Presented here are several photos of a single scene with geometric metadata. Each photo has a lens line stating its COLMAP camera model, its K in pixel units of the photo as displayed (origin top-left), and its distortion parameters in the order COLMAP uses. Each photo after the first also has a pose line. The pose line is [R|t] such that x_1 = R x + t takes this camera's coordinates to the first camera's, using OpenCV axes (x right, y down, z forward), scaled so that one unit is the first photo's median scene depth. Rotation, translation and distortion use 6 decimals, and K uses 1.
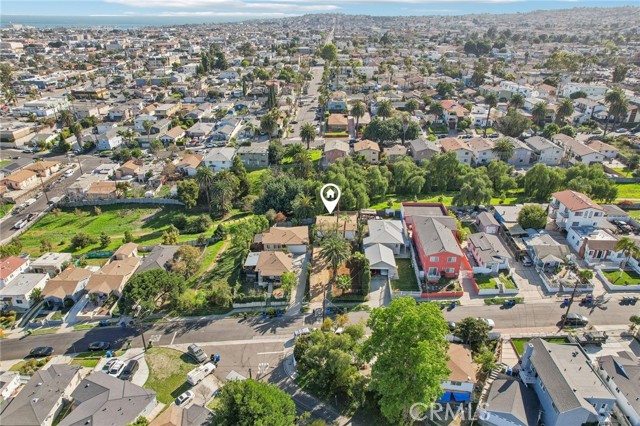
lens RADIAL K [[414.7, 0, 320.0], [0, 414.7, 213.0], [0, 0, 1]] dist [-0.021353, 0.004396]
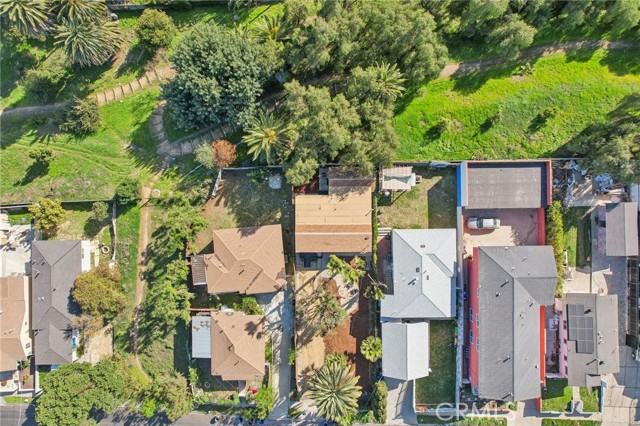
lens RADIAL K [[378.7, 0, 308.0], [0, 378.7, 209.6], [0, 0, 1]] dist [-0.002016, 0.000414]
pose [[0.998547, -0.053050, -0.009455, 0.011709], [0.032344, 0.449708, 0.892590, -0.439997], [-0.043100, -0.891599, 0.450771, 0.825212]]
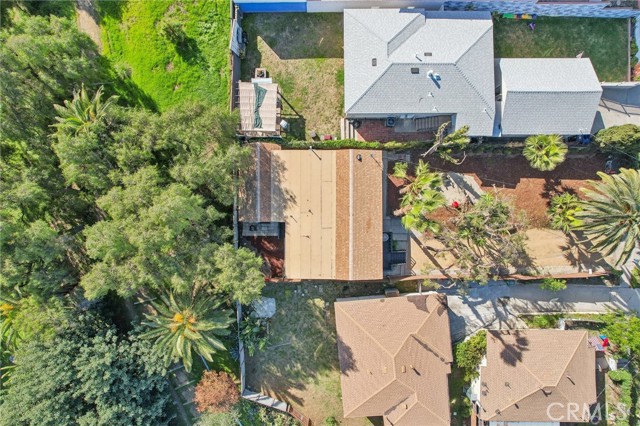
lens RADIAL K [[414.7, 0, 320.0], [0, 414.7, 213.0], [0, 0, 1]] dist [-0.021353, 0.004396]
pose [[-0.046385, -0.998391, 0.032628, 0.030949], [0.434701, 0.009234, 0.900527, -0.276271], [-0.899379, 0.055954, 0.433573, 0.904122]]
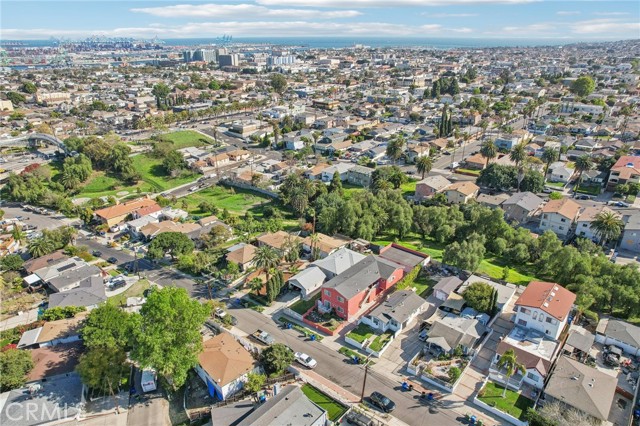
lens RADIAL K [[414.7, 0, 320.0], [0, 414.7, 213.0], [0, 0, 1]] dist [-0.021353, 0.004396]
pose [[0.780192, 0.241653, -0.576979, 0.664848], [-0.266857, 0.962803, 0.042401, -0.096428], [0.565763, 0.120889, 0.815658, 0.106259]]
